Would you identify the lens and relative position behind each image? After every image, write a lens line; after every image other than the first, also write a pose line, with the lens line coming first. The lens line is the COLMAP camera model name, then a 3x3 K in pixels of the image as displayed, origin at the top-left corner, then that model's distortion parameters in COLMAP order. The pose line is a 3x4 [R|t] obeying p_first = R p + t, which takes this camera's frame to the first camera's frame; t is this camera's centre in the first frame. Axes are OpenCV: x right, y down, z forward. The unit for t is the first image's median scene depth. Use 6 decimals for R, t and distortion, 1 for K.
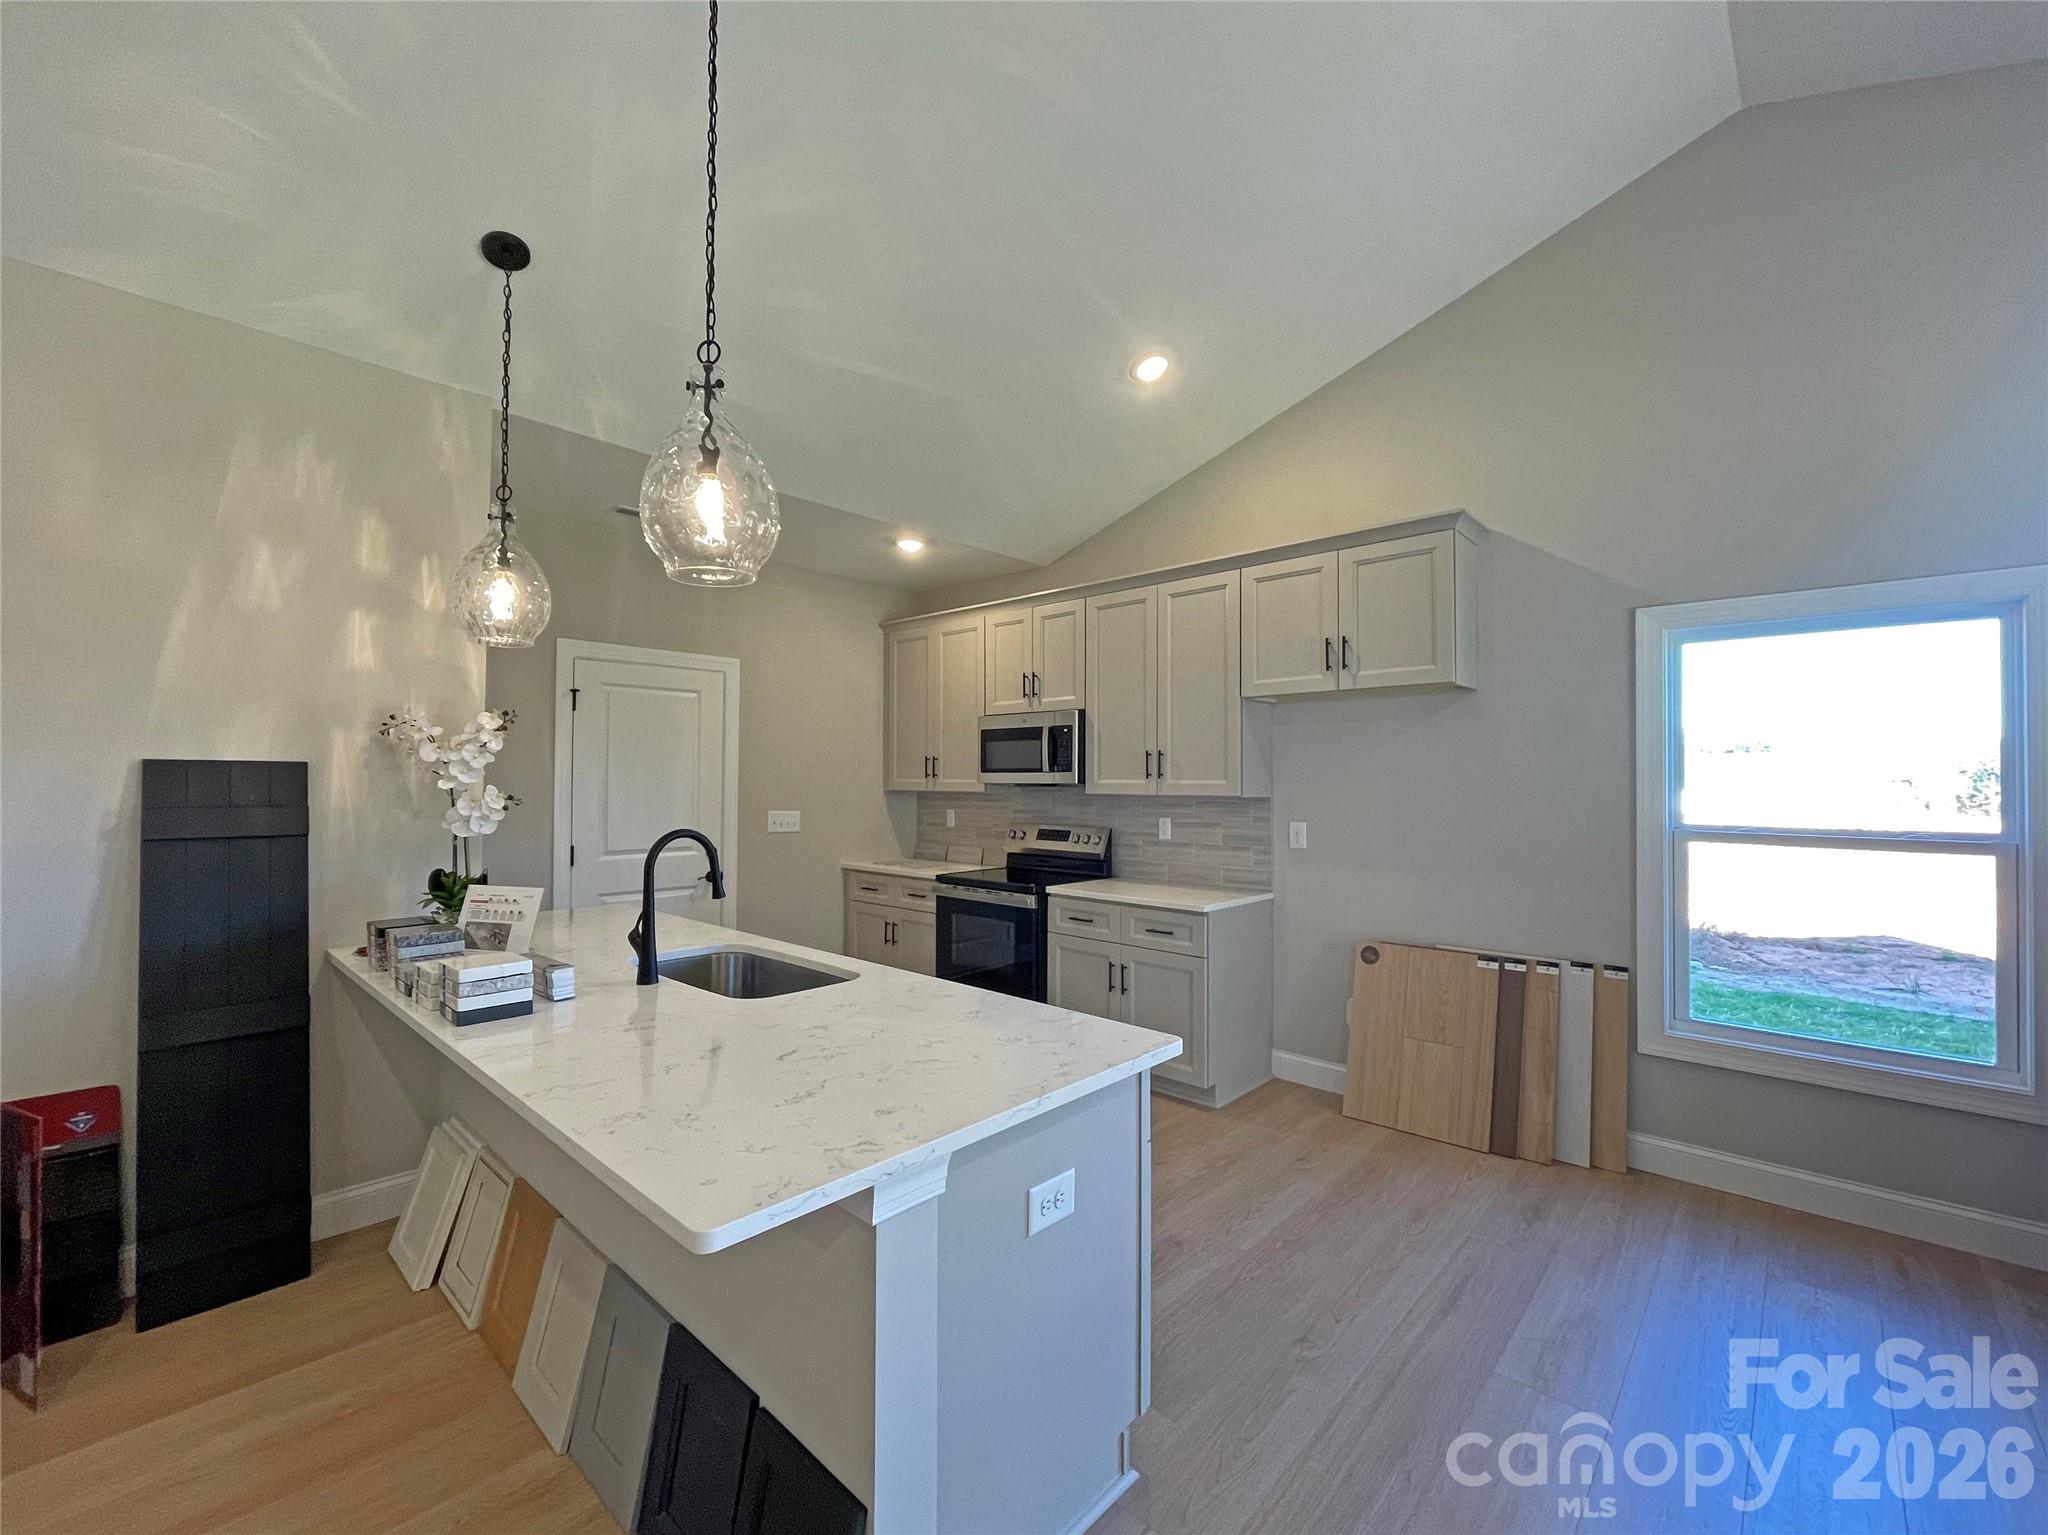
lens RADIAL K [[873.4, 0, 1018.2], [0, 873.4, 775.0], [0, 0, 1]] dist [0.001772, 0.000189]
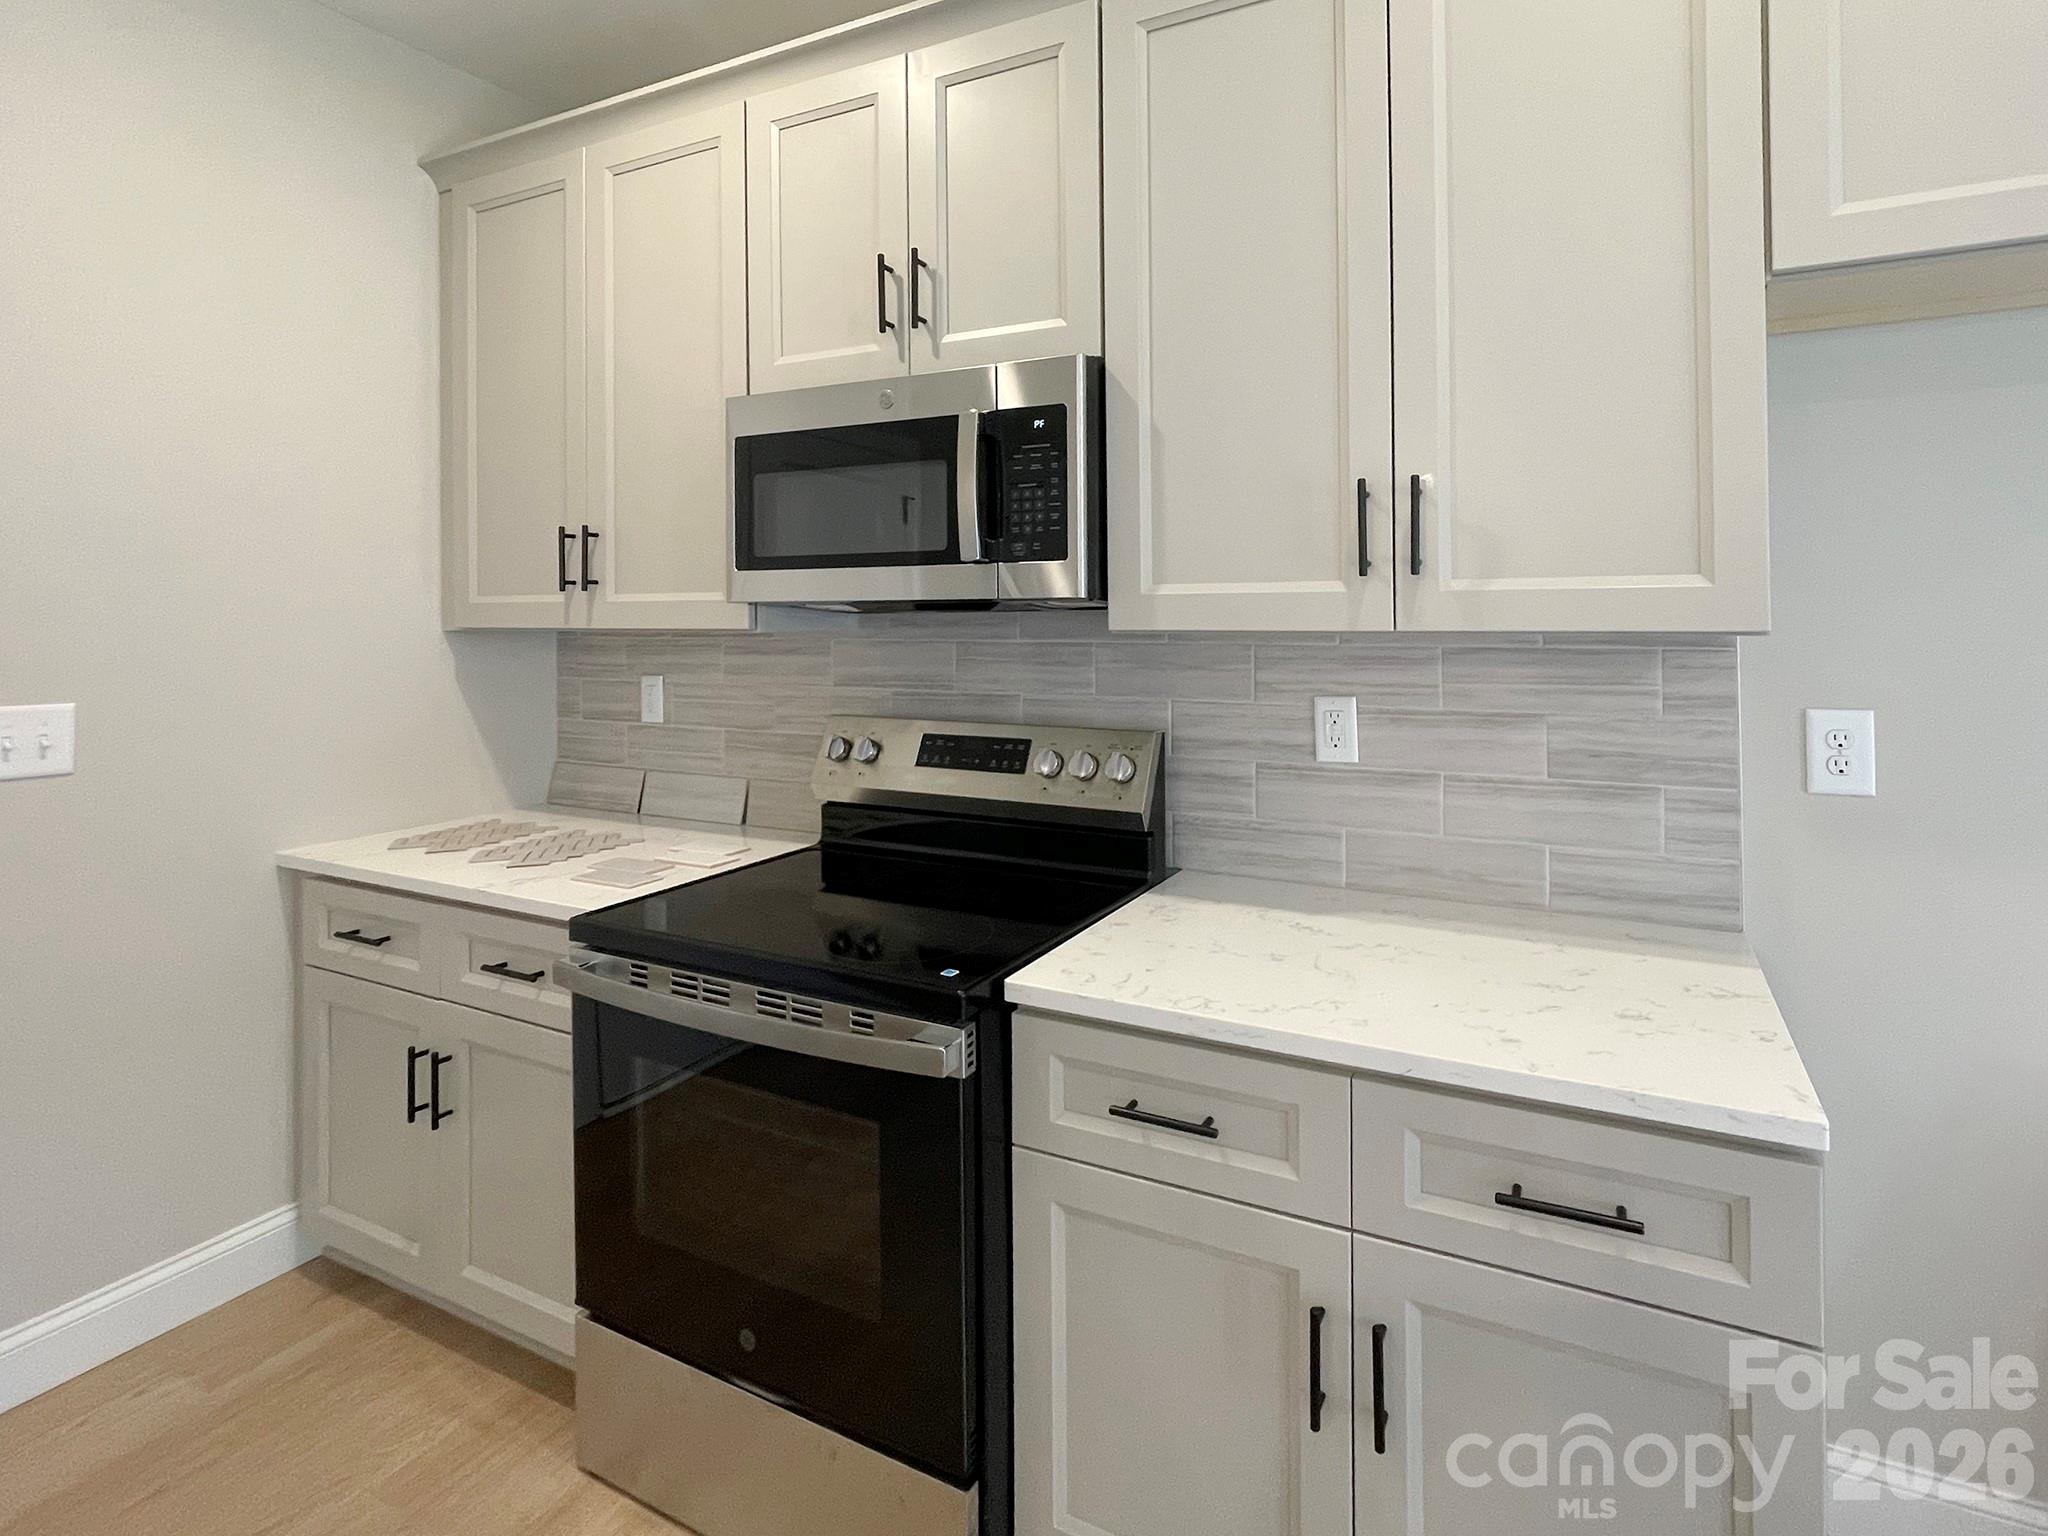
lens RADIAL K [[872.7, 0, 1028.5], [0, 872.7, 664.6], [0, 0, 1]] dist [0.000441, -0.000016]
pose [[0.943896, -0.017970, 0.329754, -0.053601], [0.002067, 0.998820, 0.048515, 0.018971], [-0.330237, -0.045112, 0.942819, 0.711676]]
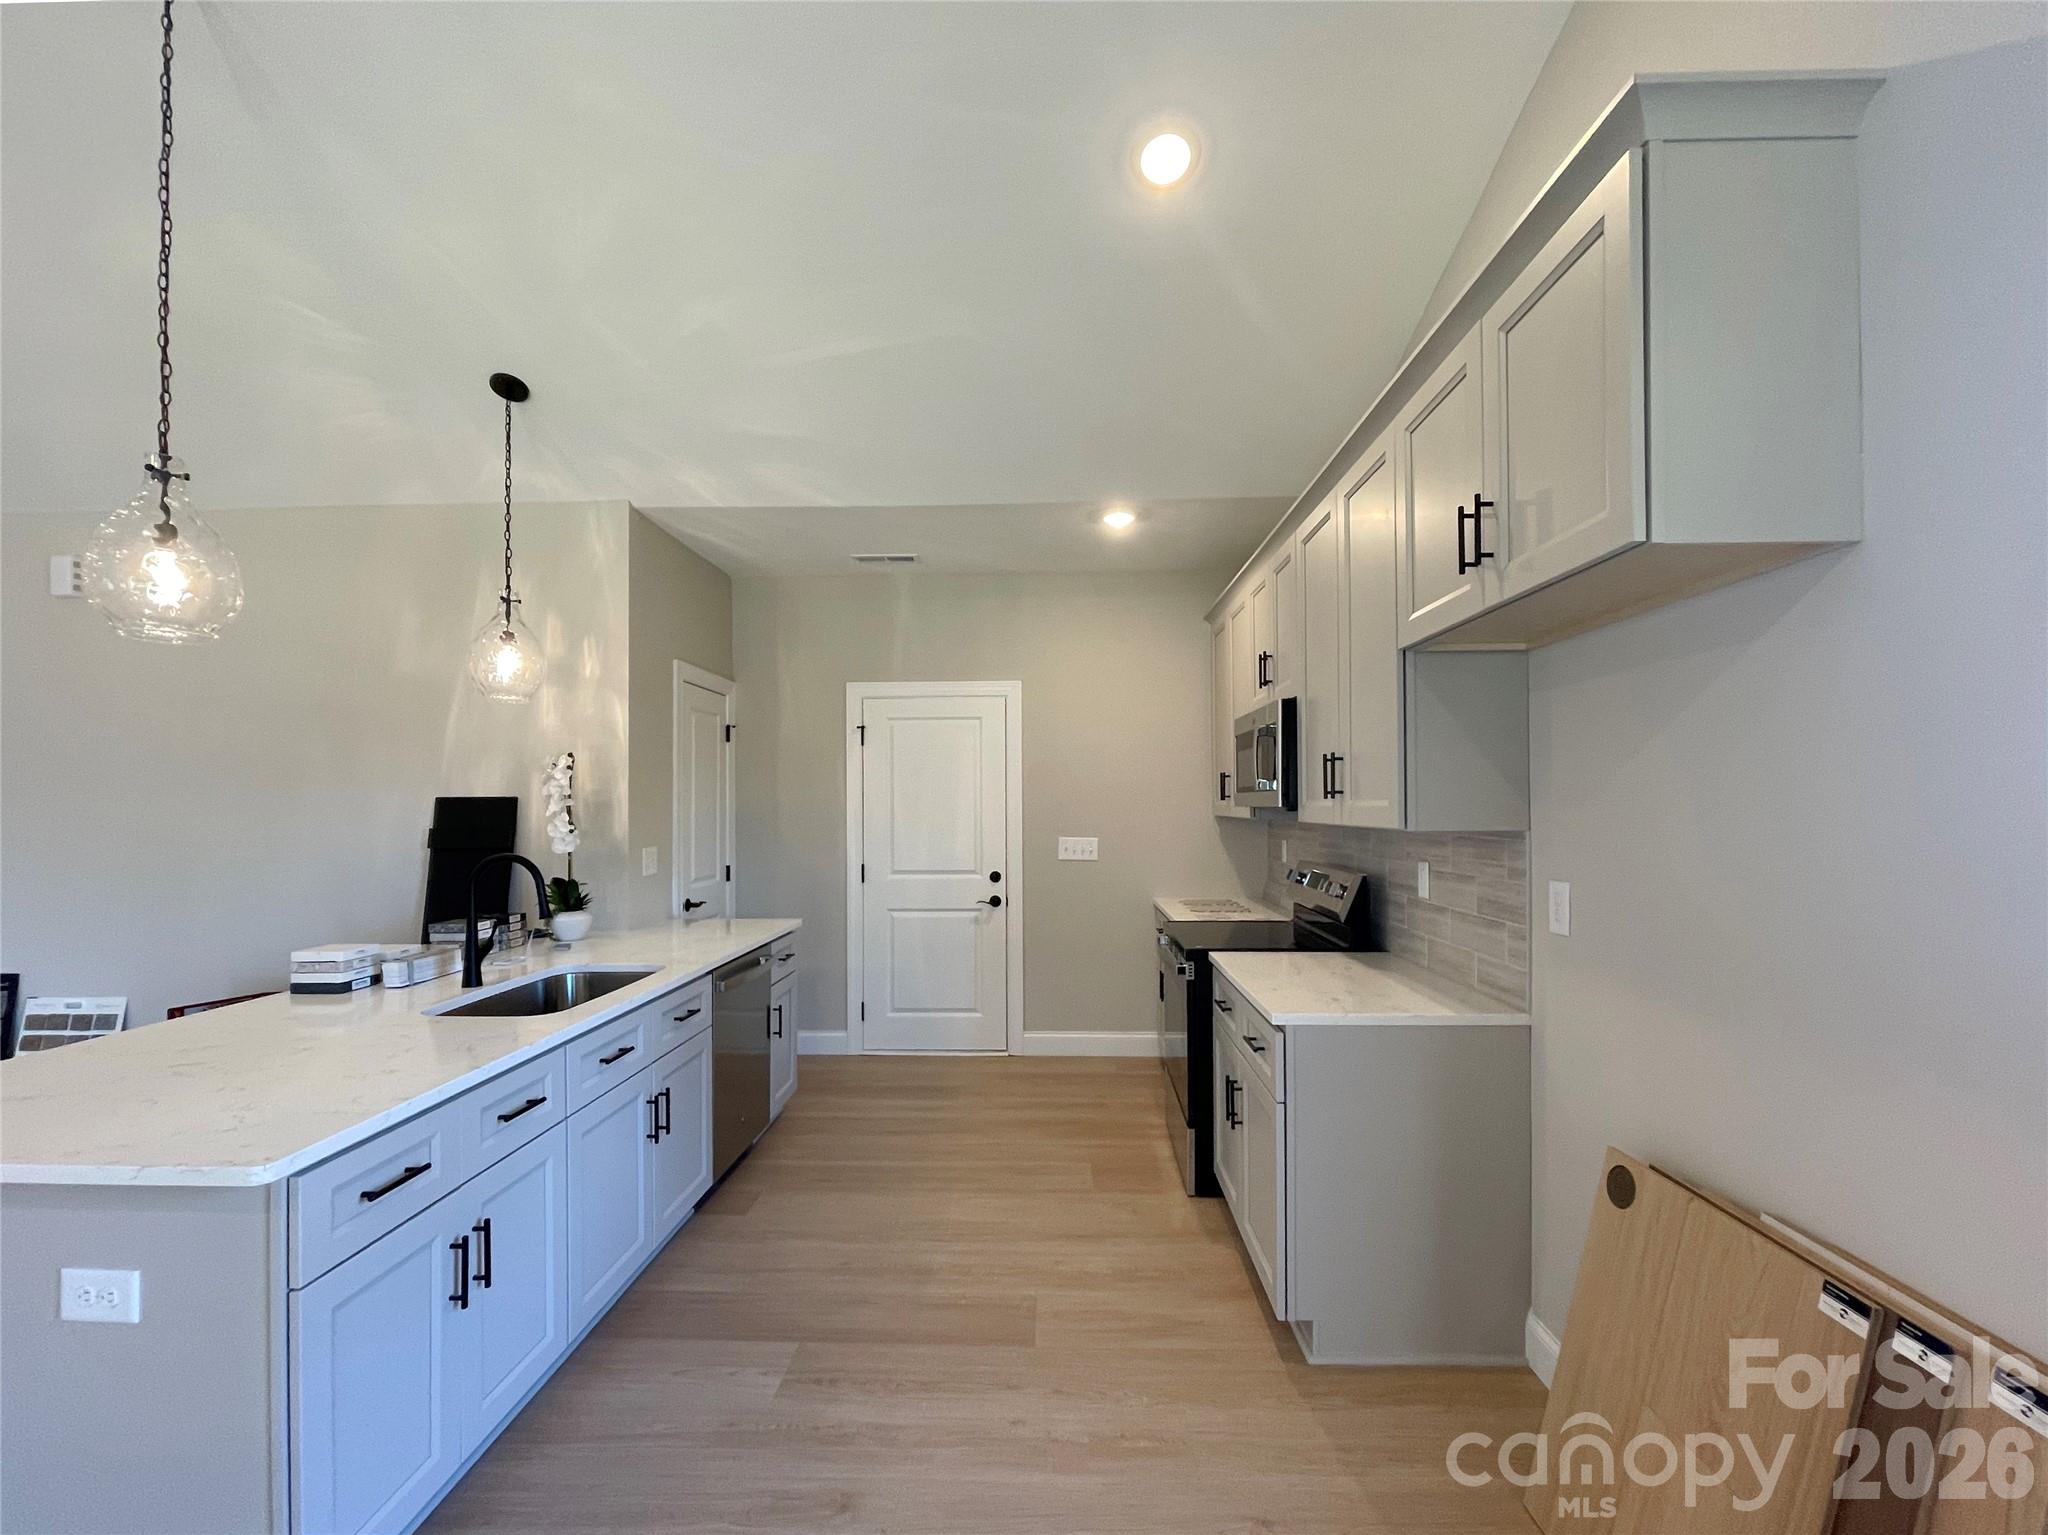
lens RADIAL K [[883.6, 0, 1027.6], [0, 883.6, 791.7], [0, 0, 1]] dist [0.001521, 0.000242]
pose [[0.647719, -0.018341, -0.761658, 0.453186], [0.014865, 0.999824, -0.011435, 0.003017], [0.761734, -0.003915, 0.647878, 0.390208]]
